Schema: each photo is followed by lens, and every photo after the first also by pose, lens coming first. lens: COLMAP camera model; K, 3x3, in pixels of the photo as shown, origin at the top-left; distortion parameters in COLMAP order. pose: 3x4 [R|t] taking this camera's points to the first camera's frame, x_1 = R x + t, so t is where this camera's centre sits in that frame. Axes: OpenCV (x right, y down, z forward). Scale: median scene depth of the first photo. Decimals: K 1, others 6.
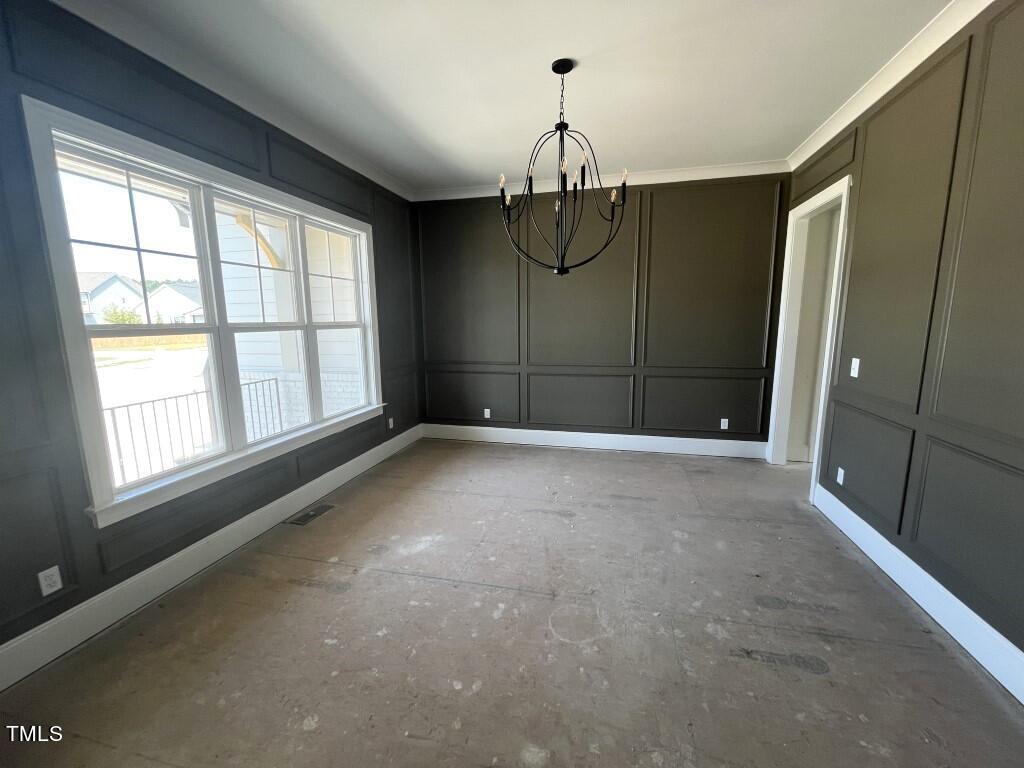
lens RADIAL K [[414.0, 0, 516.1], [0, 414.0, 383.1], [0, 0, 1]] dist [-0.000381, -0.000081]
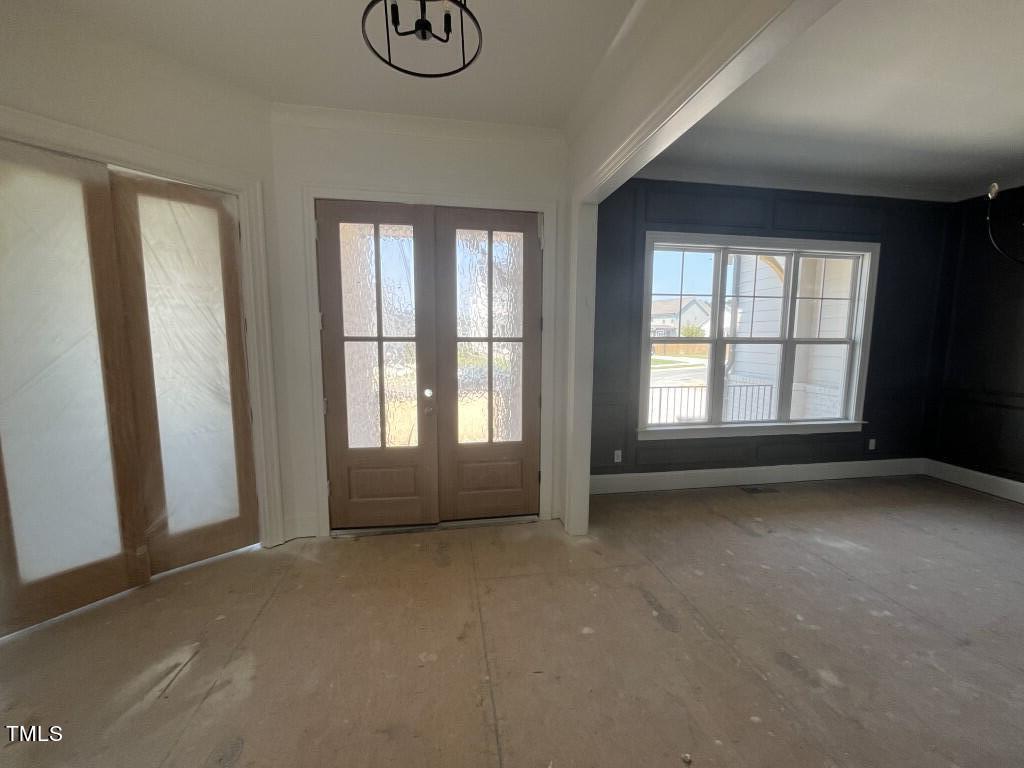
lens RADIAL K [[414.0, 0, 516.1], [0, 414.0, 383.1], [0, 0, 1]] dist [-0.000381, -0.000081]
pose [[0.400328, 0.117487, -0.908809, 0.308121], [-0.150250, 0.986741, 0.061377, 0.030770], [0.903971, 0.111978, 0.412672, -0.218060]]
